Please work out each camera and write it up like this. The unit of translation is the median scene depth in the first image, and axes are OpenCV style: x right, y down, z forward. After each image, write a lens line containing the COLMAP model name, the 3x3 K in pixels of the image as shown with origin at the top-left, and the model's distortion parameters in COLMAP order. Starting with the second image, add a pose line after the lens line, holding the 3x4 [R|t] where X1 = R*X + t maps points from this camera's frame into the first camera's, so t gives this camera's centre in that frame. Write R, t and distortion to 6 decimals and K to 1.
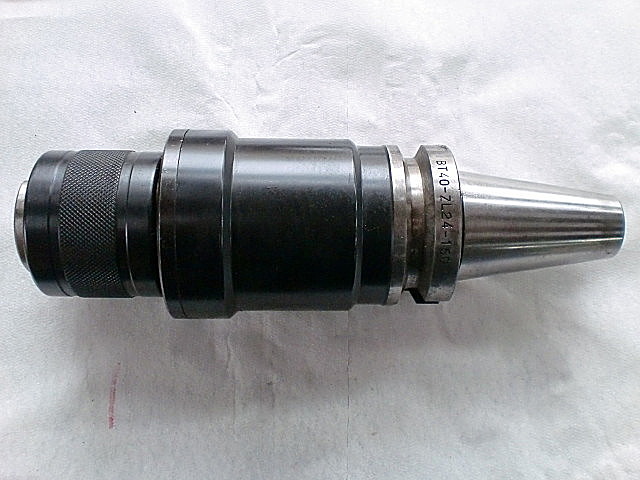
lens RADIAL K [[656.4, 0, 320.0], [0, 656.4, 240.0], [0, 0, 1]] dist [0.021338, -0.165181]
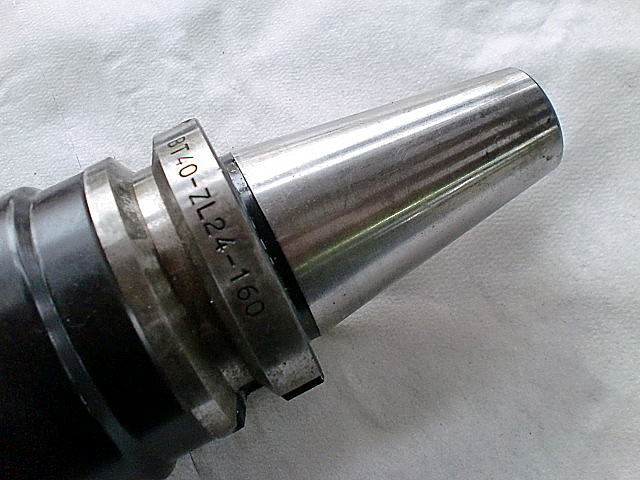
lens RADIAL K [[656.4, 0, 320.0], [0, 656.4, 240.0], [0, 0, 1]] dist [0.021338, -0.165181]
pose [[0.890838, -0.449449, 0.066361, 0.187837], [0.454278, 0.883218, -0.116434, 0.053161], [-0.006280, 0.133871, 0.990979, 0.433576]]
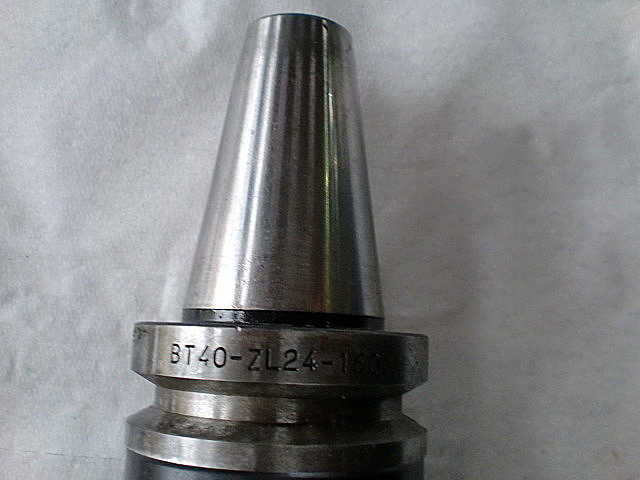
lens RADIAL K [[647.2, 0, 353.9], [0, 647.2, 246.3], [0, 0, 1]] dist [-0.004773, -0.047284]
pose [[0.045722, -0.993096, 0.108026, 0.189606], [0.977348, 0.066840, 0.200808, -0.071334], [-0.206642, 0.096397, 0.973656, 0.428567]]
